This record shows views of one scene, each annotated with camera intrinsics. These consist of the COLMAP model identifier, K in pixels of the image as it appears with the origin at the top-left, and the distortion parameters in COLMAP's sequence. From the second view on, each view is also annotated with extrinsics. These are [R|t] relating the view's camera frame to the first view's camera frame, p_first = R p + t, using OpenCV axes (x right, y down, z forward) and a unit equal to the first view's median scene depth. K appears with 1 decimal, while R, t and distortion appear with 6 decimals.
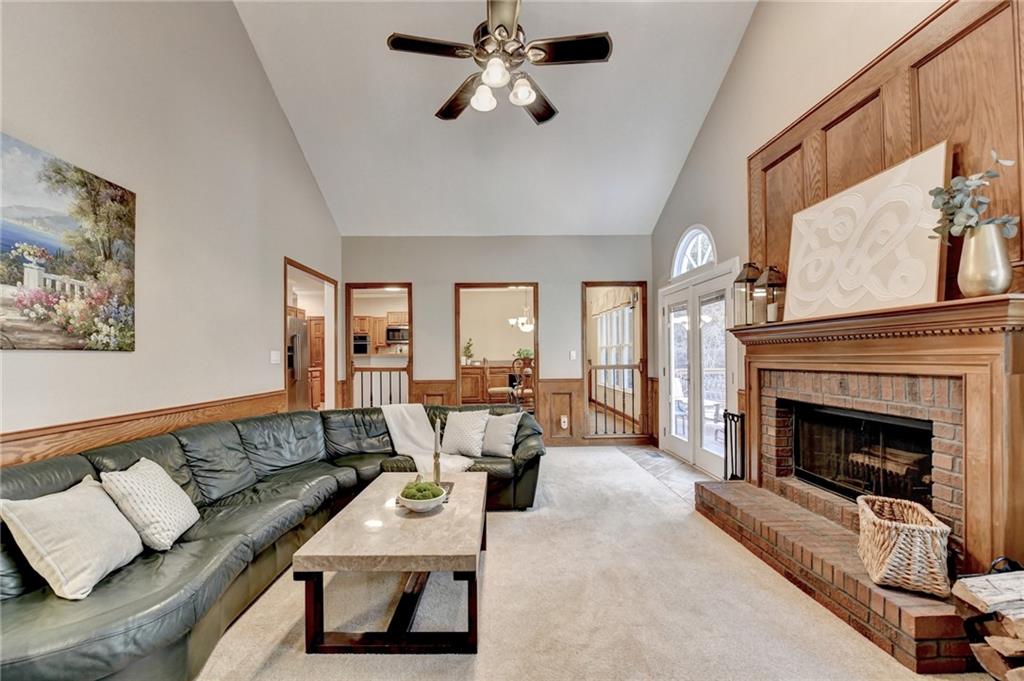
lens RADIAL K [[421.4, 0, 490.2], [0, 421.4, 355.5], [0, 0, 1]] dist [-0.017790, -0.001362]
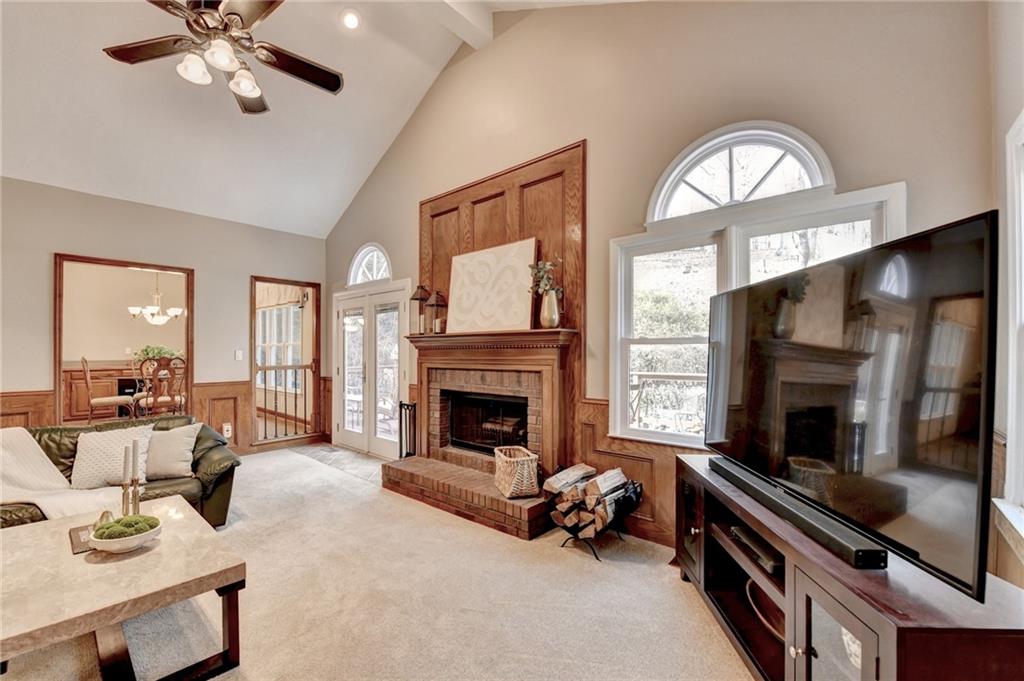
lens RADIAL K [[421.4, 0, 517.3], [0, 421.4, 352.4], [0, 0, 1]] dist [-0.017790, -0.001362]
pose [[0.645948, 0.008036, 0.763339, -0.252360], [-0.006852, 0.999965, -0.004730, -0.017550], [-0.763351, -0.002175, 0.645981, -0.090916]]
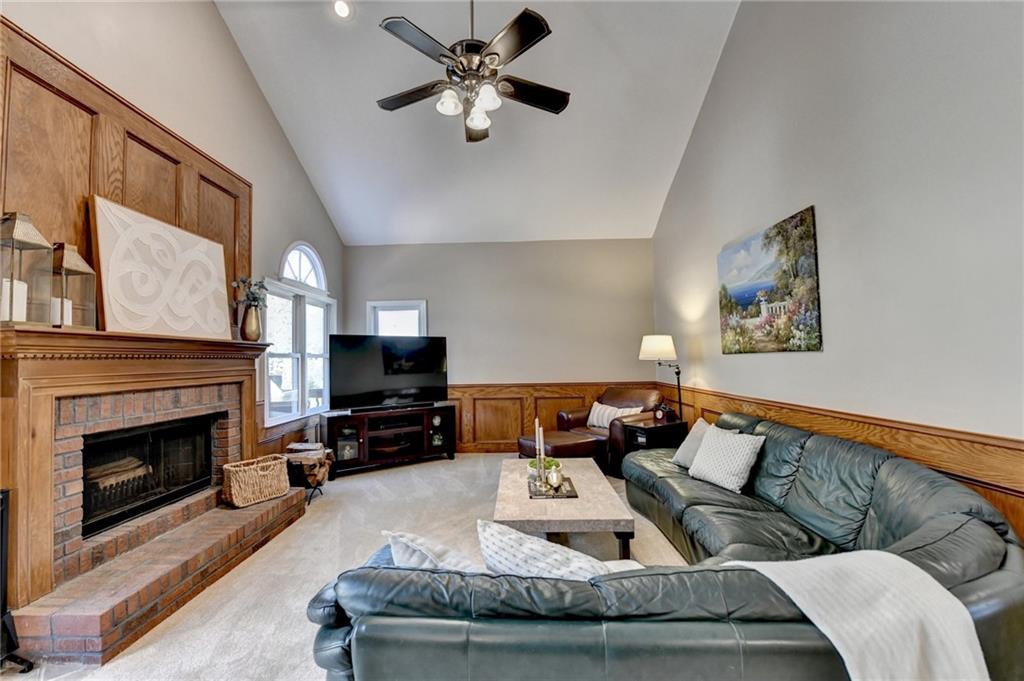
lens RADIAL K [[421.4, 0, 502.6], [0, 421.4, 339.1], [0, 0, 1]] dist [-0.017790, -0.001362]
pose [[-0.999502, 0.028670, 0.013215, -0.052678], [0.027938, 0.998226, -0.052582, -0.007218], [-0.014700, -0.052187, -0.998529, 2.190863]]
